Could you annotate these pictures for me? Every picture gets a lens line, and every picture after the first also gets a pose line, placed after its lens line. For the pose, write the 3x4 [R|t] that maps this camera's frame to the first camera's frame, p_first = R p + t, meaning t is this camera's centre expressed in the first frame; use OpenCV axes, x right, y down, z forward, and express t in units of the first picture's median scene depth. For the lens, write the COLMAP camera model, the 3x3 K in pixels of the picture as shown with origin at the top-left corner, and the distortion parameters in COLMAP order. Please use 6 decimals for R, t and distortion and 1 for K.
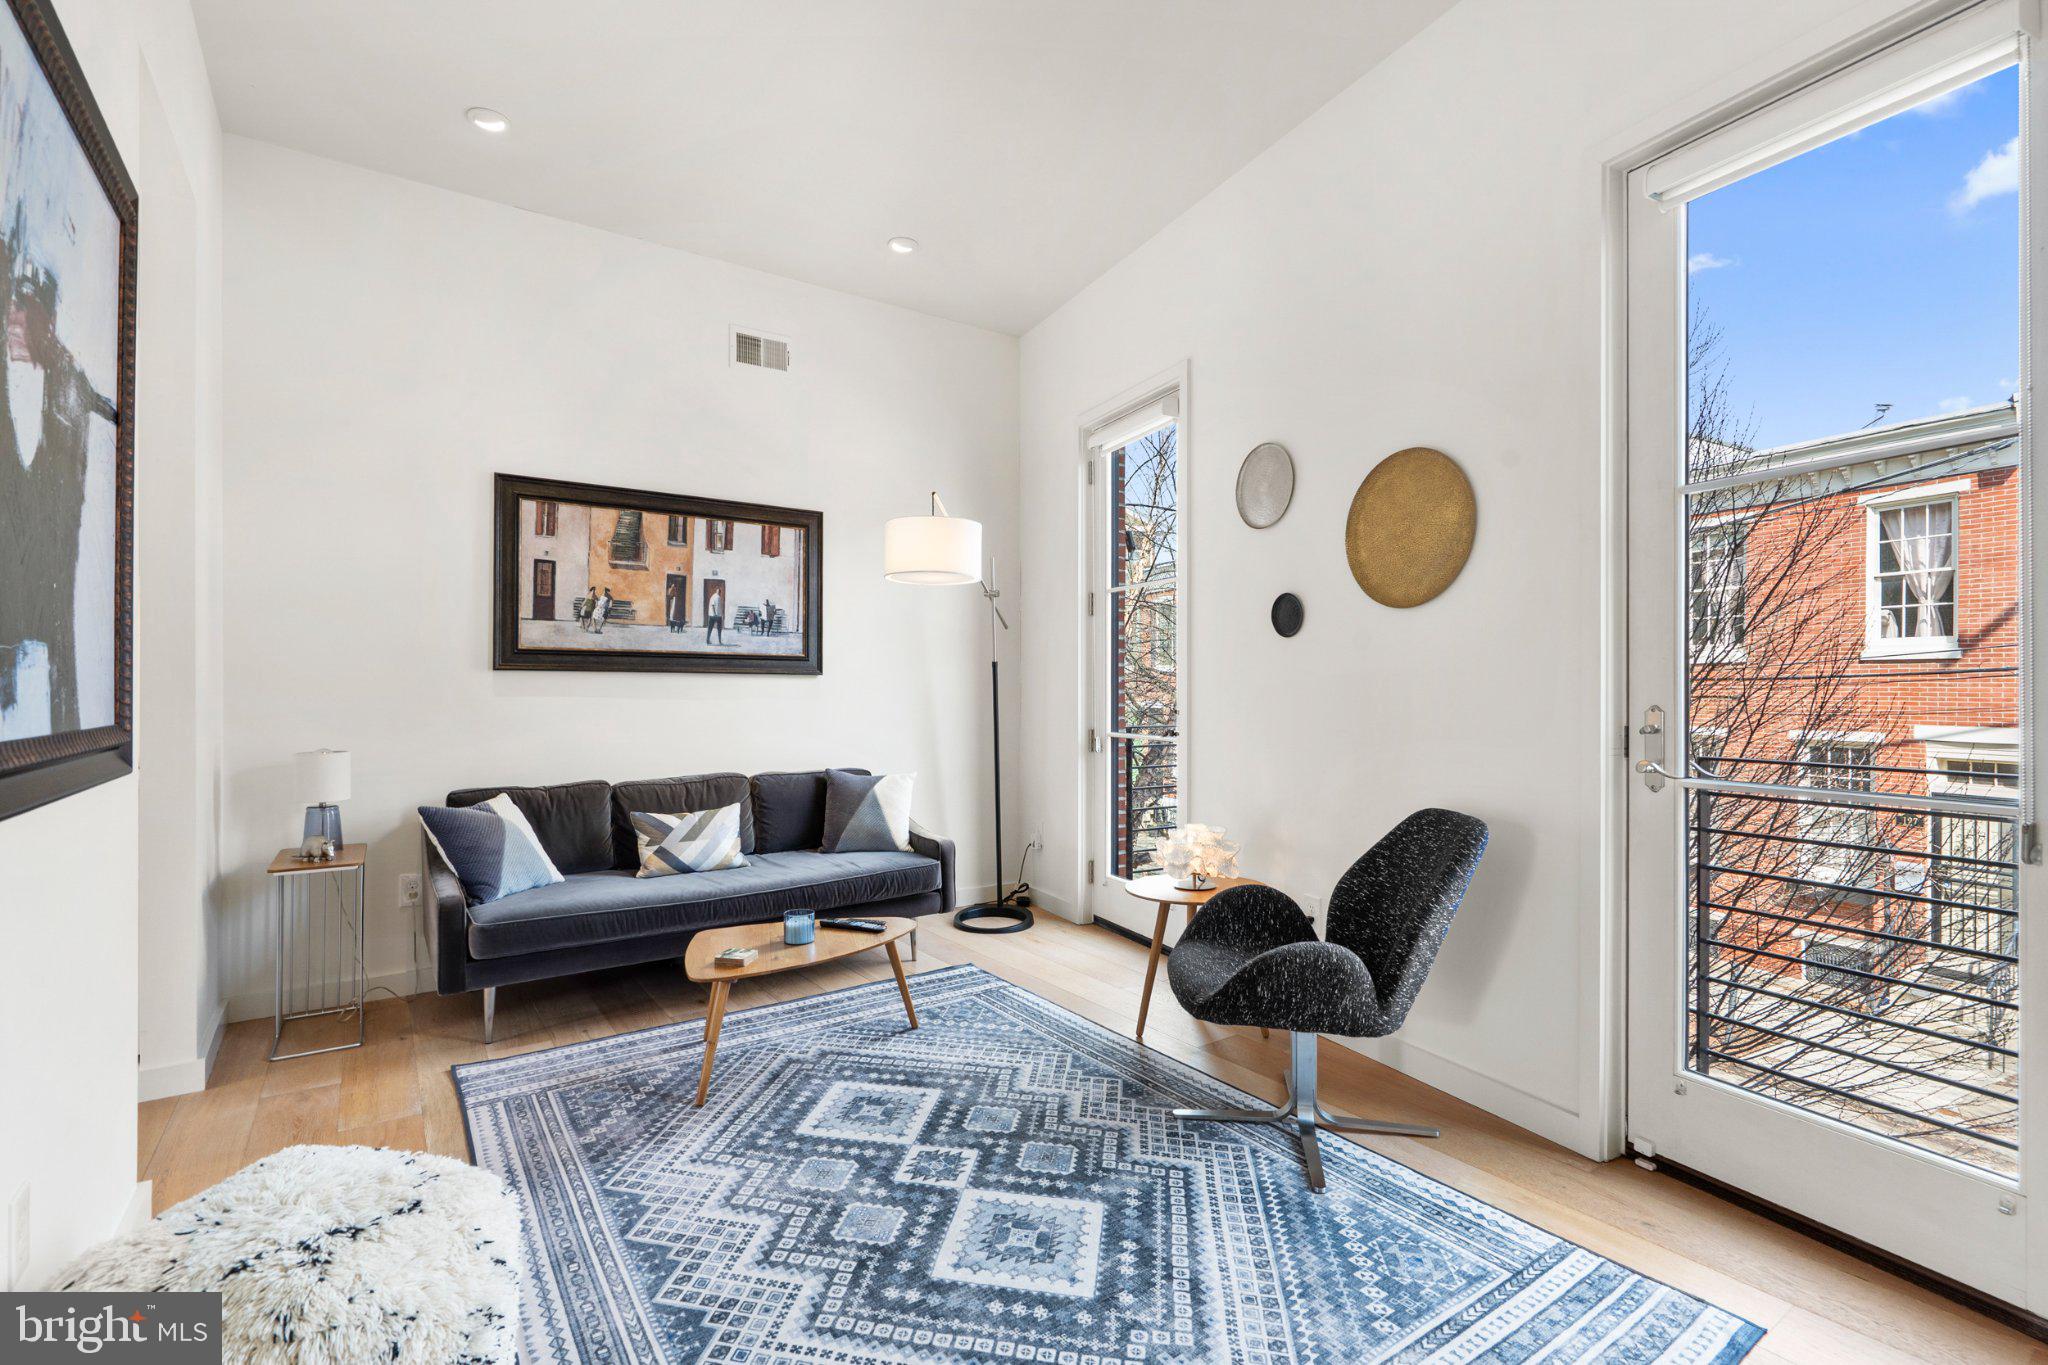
lens RADIAL K [[943.4, 0, 1024.0], [0, 943.4, 682.5], [0, 0, 1]] dist [-0.003585, -0.000364]
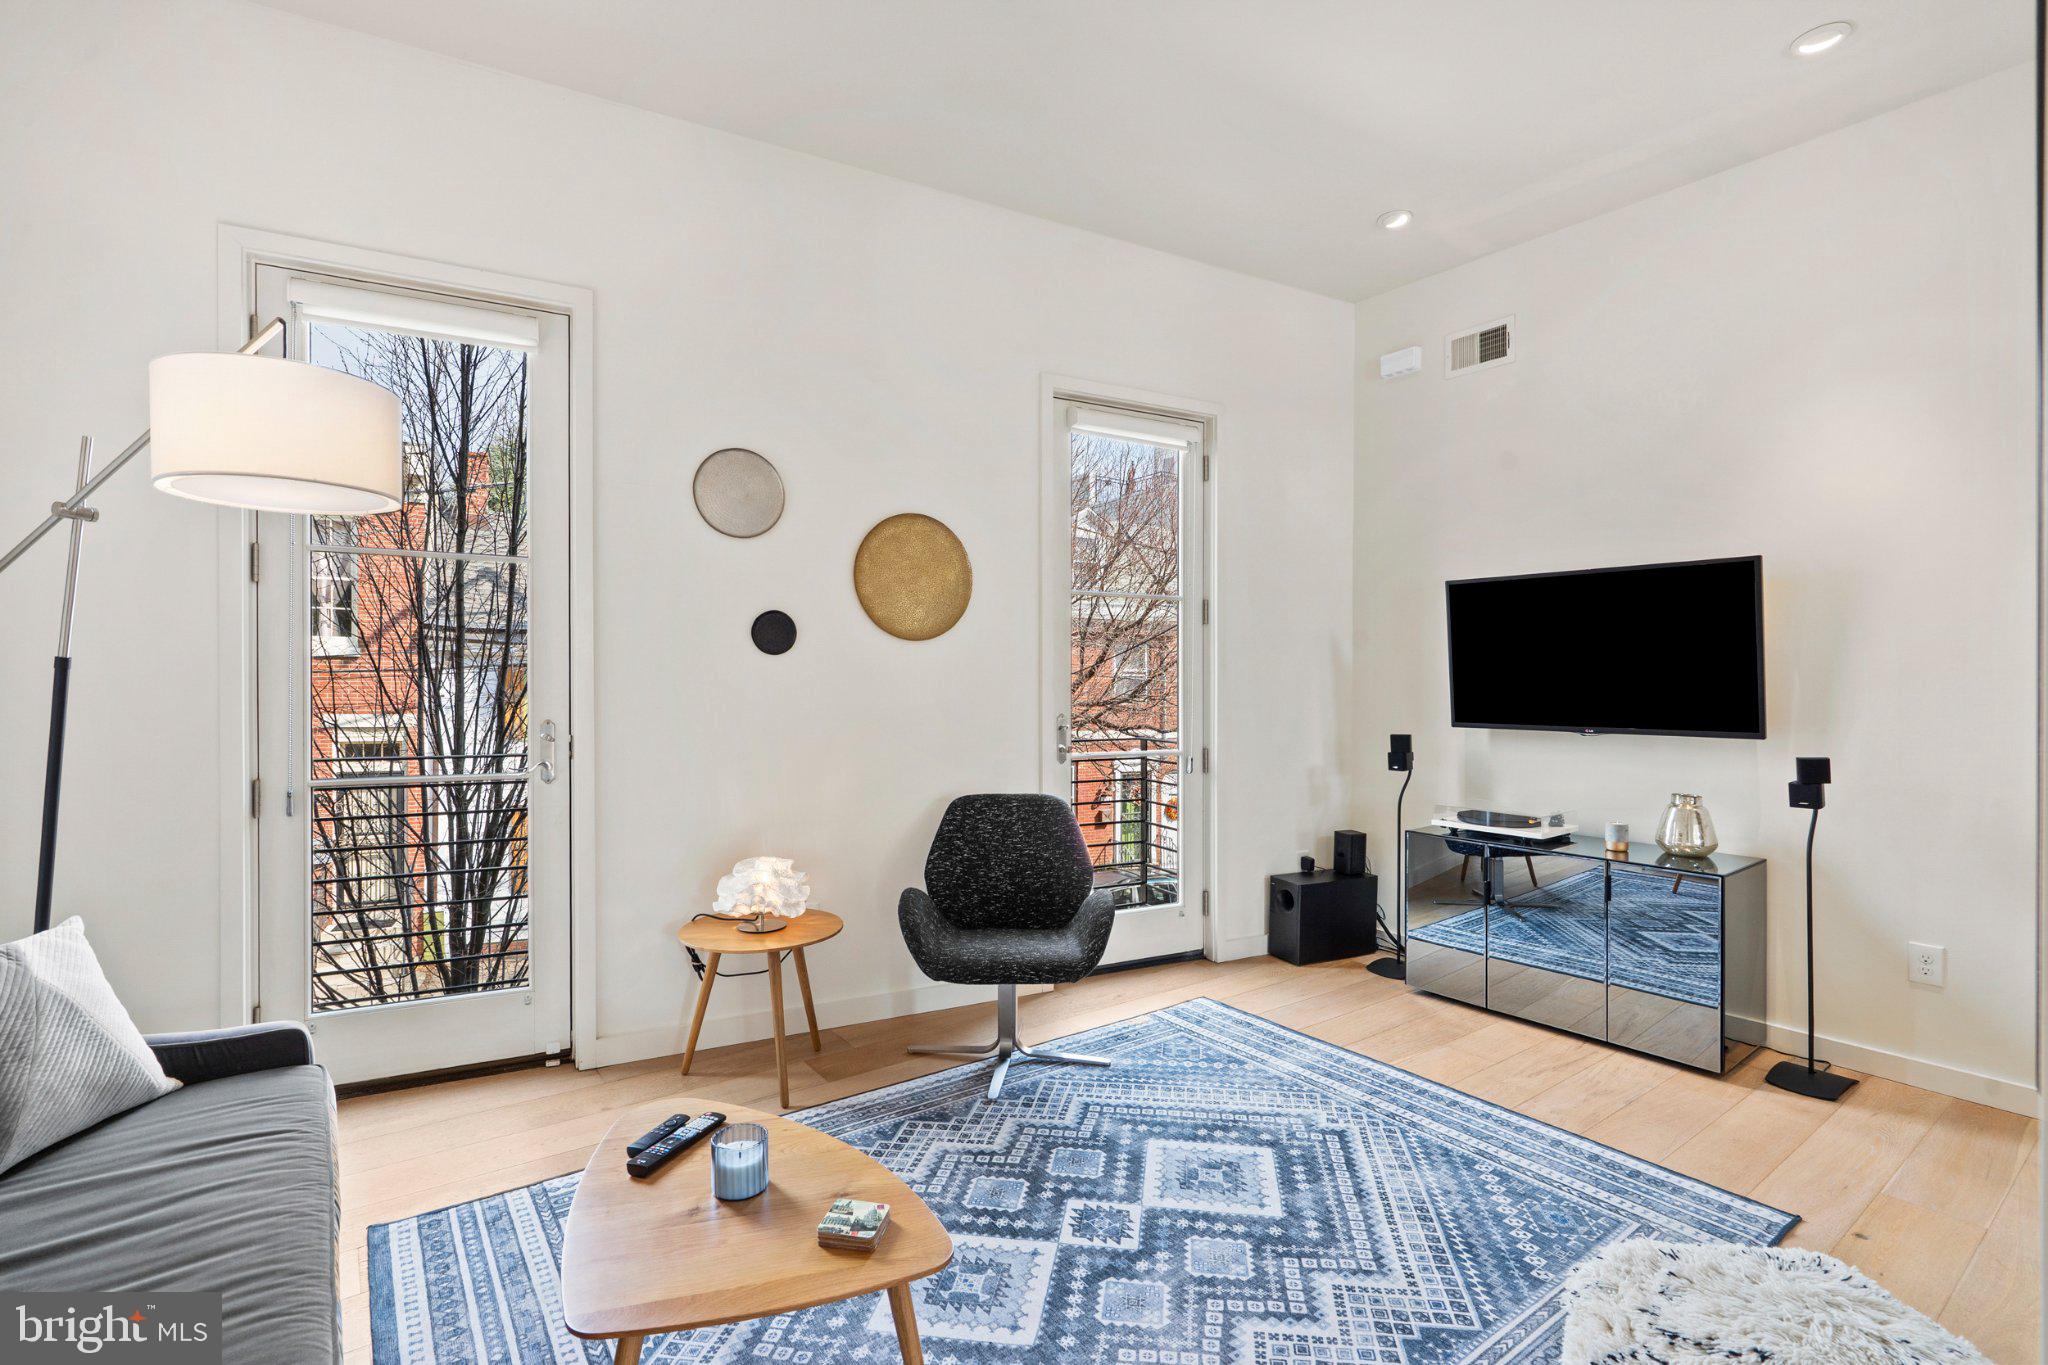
lens RADIAL K [[926.5, 0, 1013.5], [0, 926.5, 690.6], [0, 0, 1]] dist [-0.002200, -0.000203]
pose [[-0.019913, -0.009652, 0.999755, -1.090706], [-0.013344, 0.999867, 0.009388, -0.036367], [-0.999713, -0.013154, -0.020039, 1.190652]]
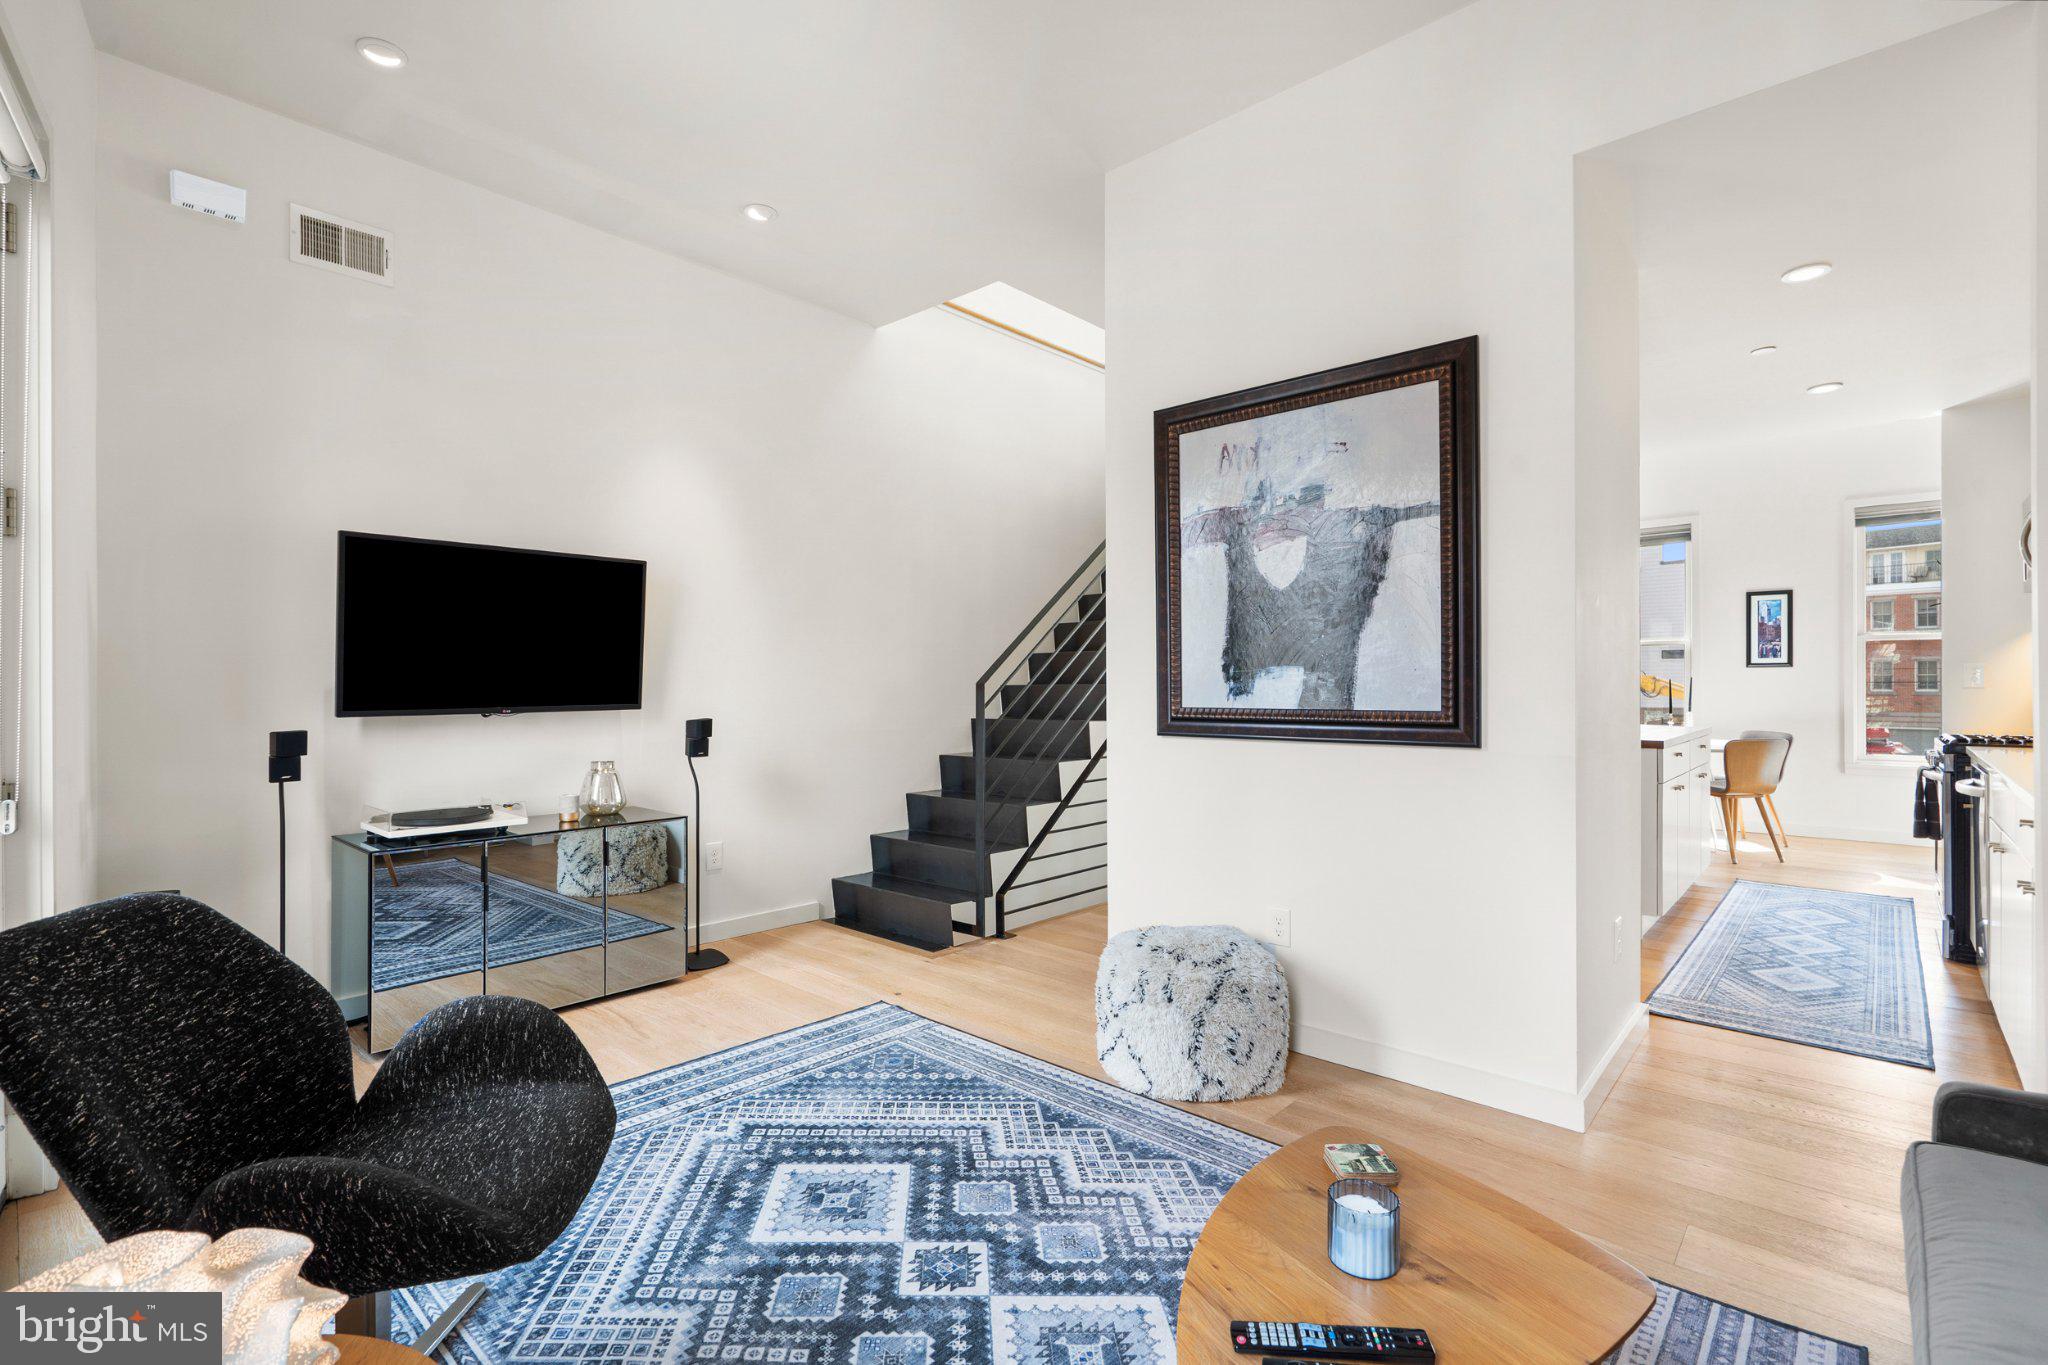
lens RADIAL K [[943.4, 0, 1024.0], [0, 943.4, 682.5], [0, 0, 1]] dist [-0.003585, -0.000364]
pose [[-0.976695, 0.002850, -0.214612, 0.016992], [0.005133, 0.999936, -0.010085, 0.008575], [0.214569, -0.010952, -0.976647, 1.951590]]
